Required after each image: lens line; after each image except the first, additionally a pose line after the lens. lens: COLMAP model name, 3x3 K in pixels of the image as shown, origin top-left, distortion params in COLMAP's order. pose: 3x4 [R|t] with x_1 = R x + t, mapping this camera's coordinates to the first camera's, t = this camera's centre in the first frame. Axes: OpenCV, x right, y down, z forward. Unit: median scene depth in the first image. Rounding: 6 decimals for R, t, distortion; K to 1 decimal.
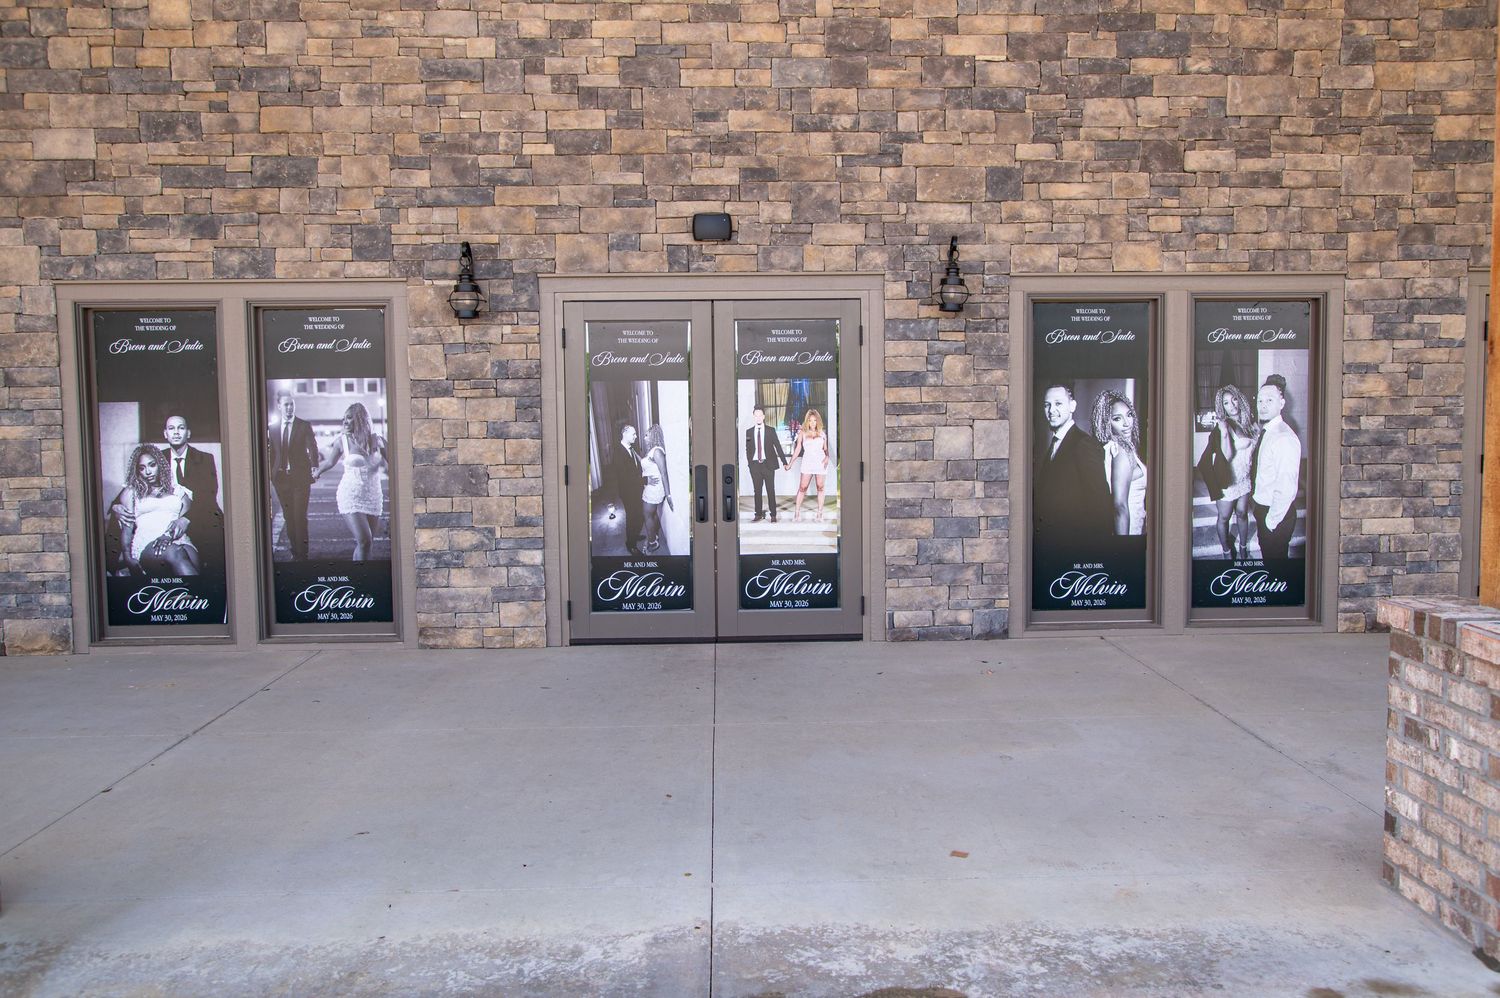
lens RADIAL K [[1322.7, 0, 775.9], [0, 1322.7, 543.4], [0, 0, 1]] dist [-0.019880, 0.026717]
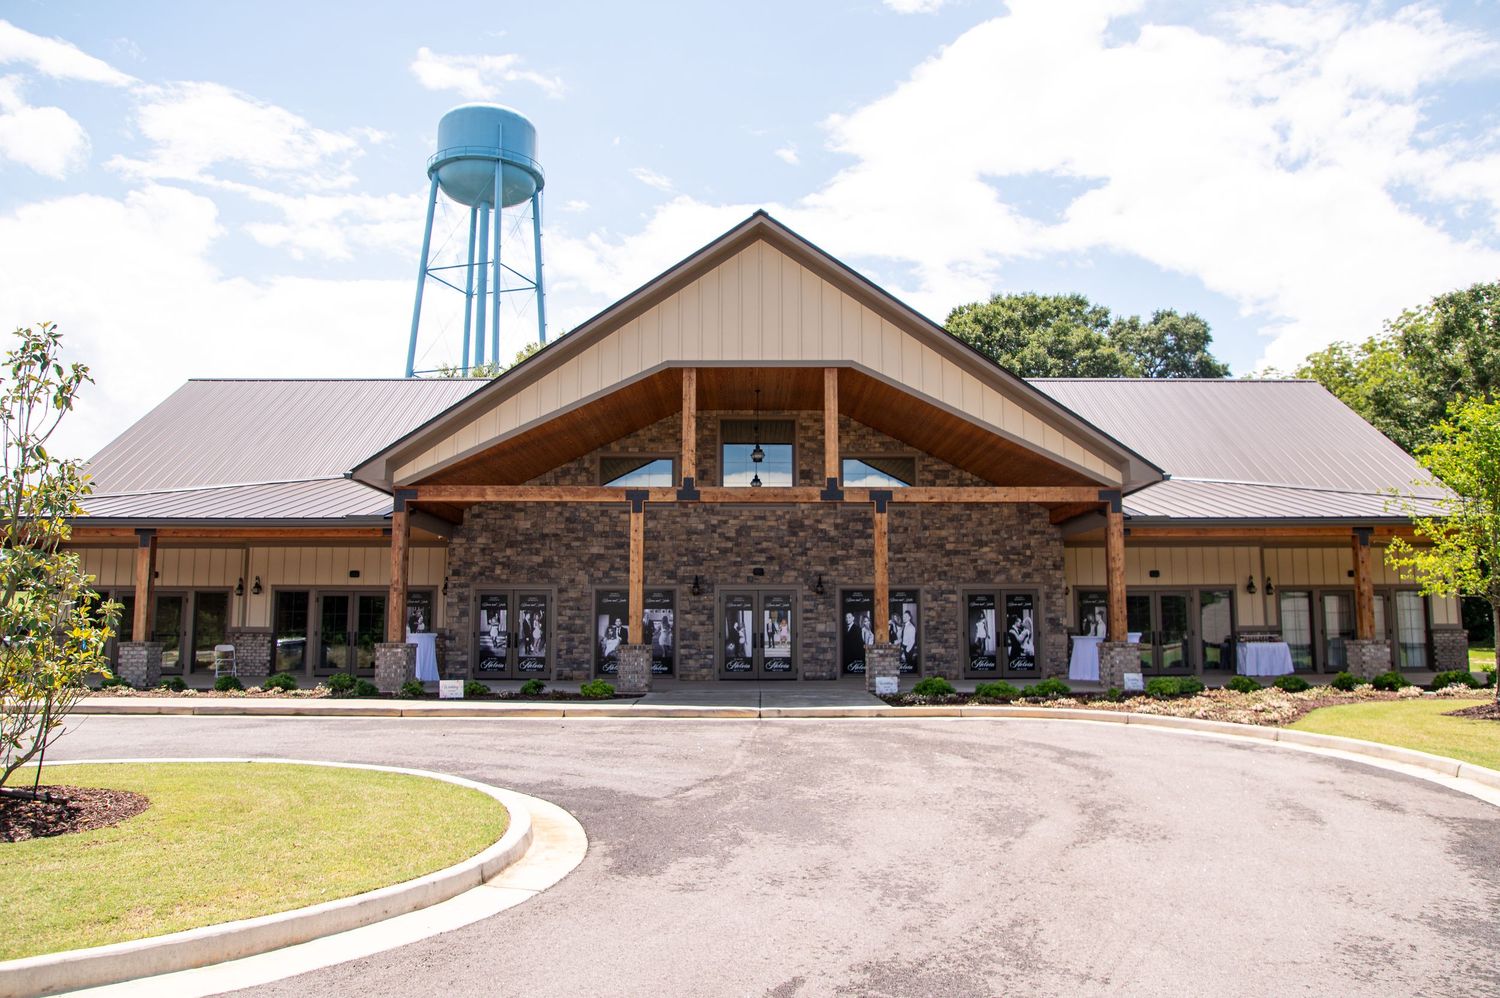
lens RADIAL K [[1090.4, 0, 749.4], [0, 1090.4, 486.4], [0, 0, 1]] dist [-0.076402, 0.010014]
pose [[0.999927, 0.008874, -0.008175, -0.050352], [-0.010413, 0.976981, -0.213072, 0.198118], [0.006096, 0.213141, 0.977002, -2.167979]]
